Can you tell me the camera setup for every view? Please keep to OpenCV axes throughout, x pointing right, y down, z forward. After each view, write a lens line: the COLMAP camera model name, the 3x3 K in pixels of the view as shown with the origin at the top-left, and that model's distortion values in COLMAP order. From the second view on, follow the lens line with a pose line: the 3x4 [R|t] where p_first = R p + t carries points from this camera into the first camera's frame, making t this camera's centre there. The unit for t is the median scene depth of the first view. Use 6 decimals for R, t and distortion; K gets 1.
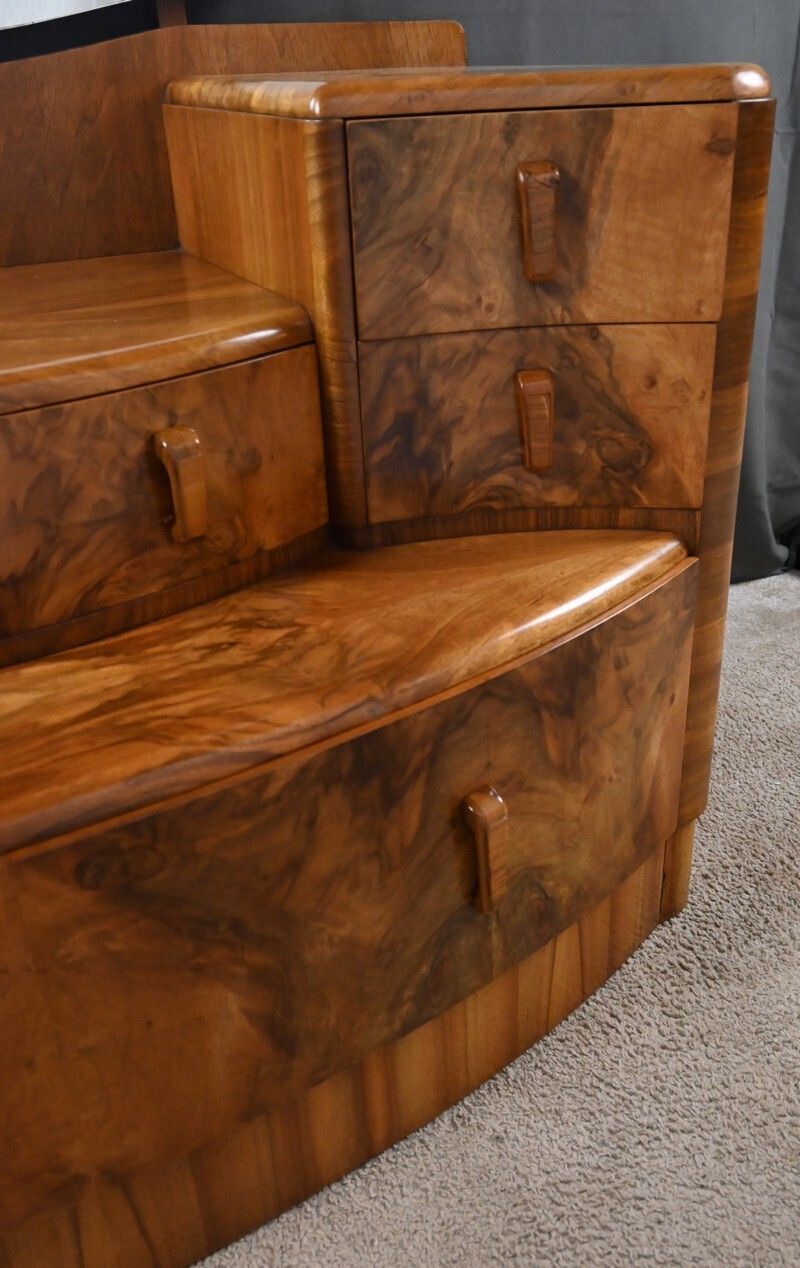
lens RADIAL K [[1154.8, 0, 509.6], [0, 1154.8, 655.1], [0, 0, 1]] dist [-0.008604, 0.004019]
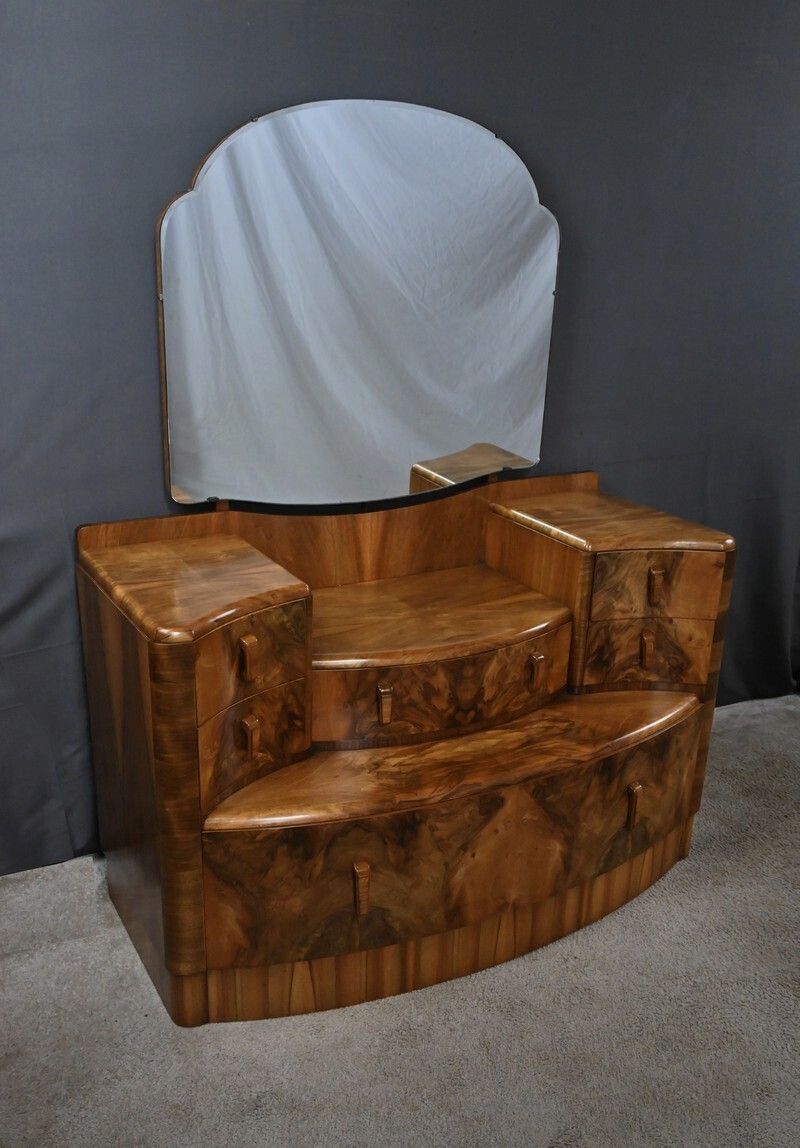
lens RADIAL K [[1272.0, 0, 401.4], [0, 1272.0, 602.8], [0, 0, 1]] dist [-0.008131, -0.011714]
pose [[0.998659, 0.045782, 0.024174, -0.661046], [-0.041762, 0.988326, -0.146518, 0.155272], [-0.030599, 0.145312, 0.988913, -2.043956]]
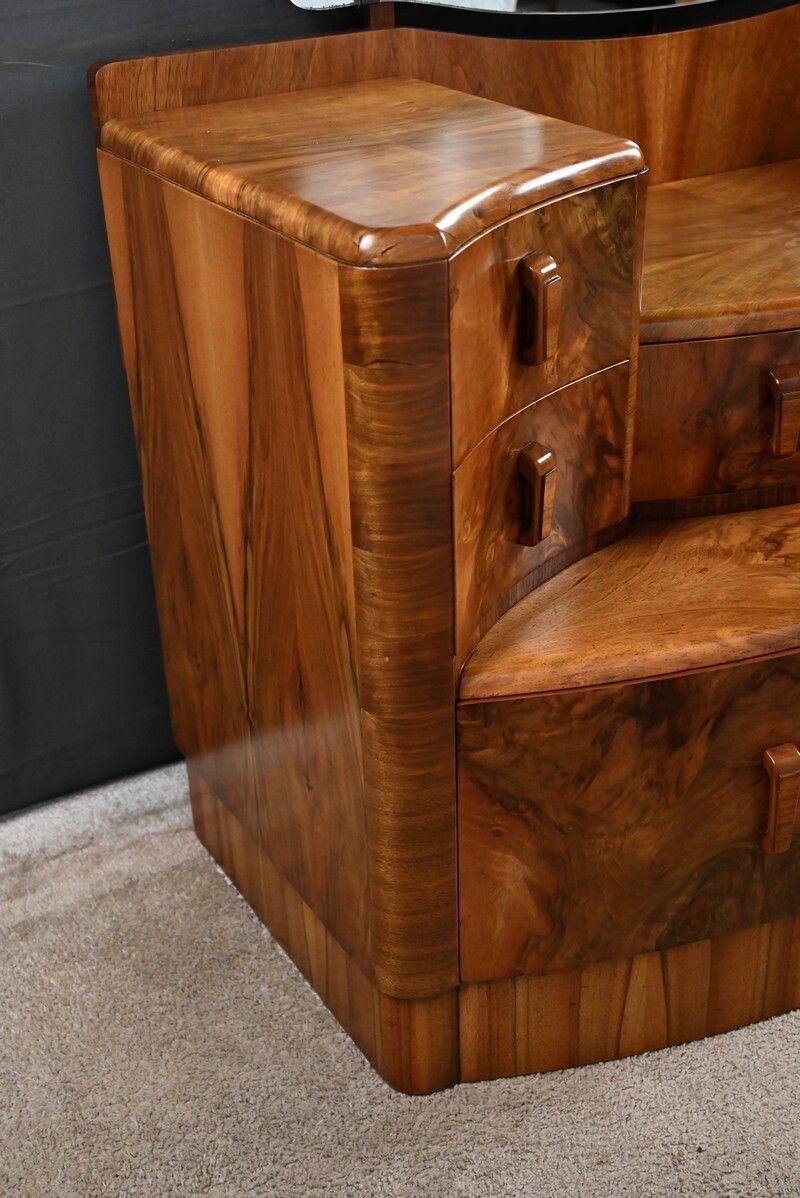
lens RADIAL K [[1702.0, 0, 373.9], [0, 1702.0, 671.6], [0, 0, 1]] dist [0.016972, 0.032494]
pose [[0.999447, -0.021222, 0.025592, -1.093784], [0.020684, 0.999563, 0.021095, 0.188685], [-0.026028, -0.020554, 0.999450, -0.994995]]
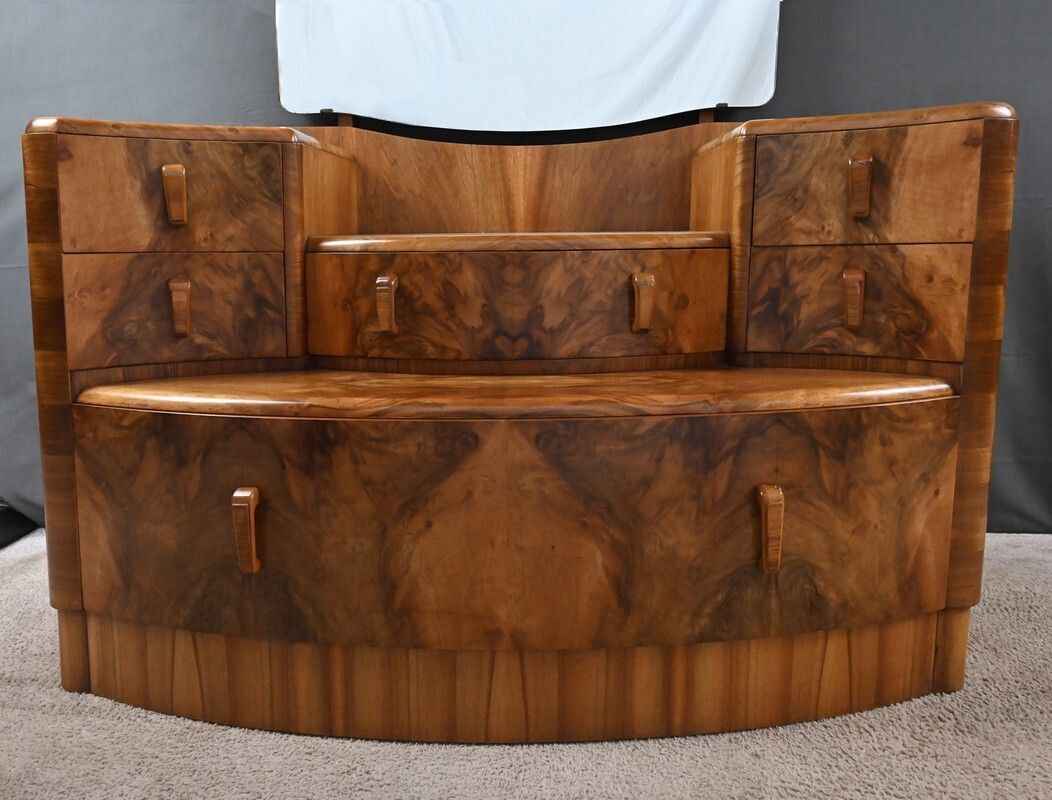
lens RADIAL K [[893.2, 0, 501.9], [0, 893.2, 331.2], [0, 0, 1]] dist [-0.007459, 0.006082]
pose [[0.840370, 0.073454, -0.537012, 0.307393], [-0.268519, 0.917066, -0.294767, 0.377290], [0.470824, 0.391911, 0.790399, -0.261218]]
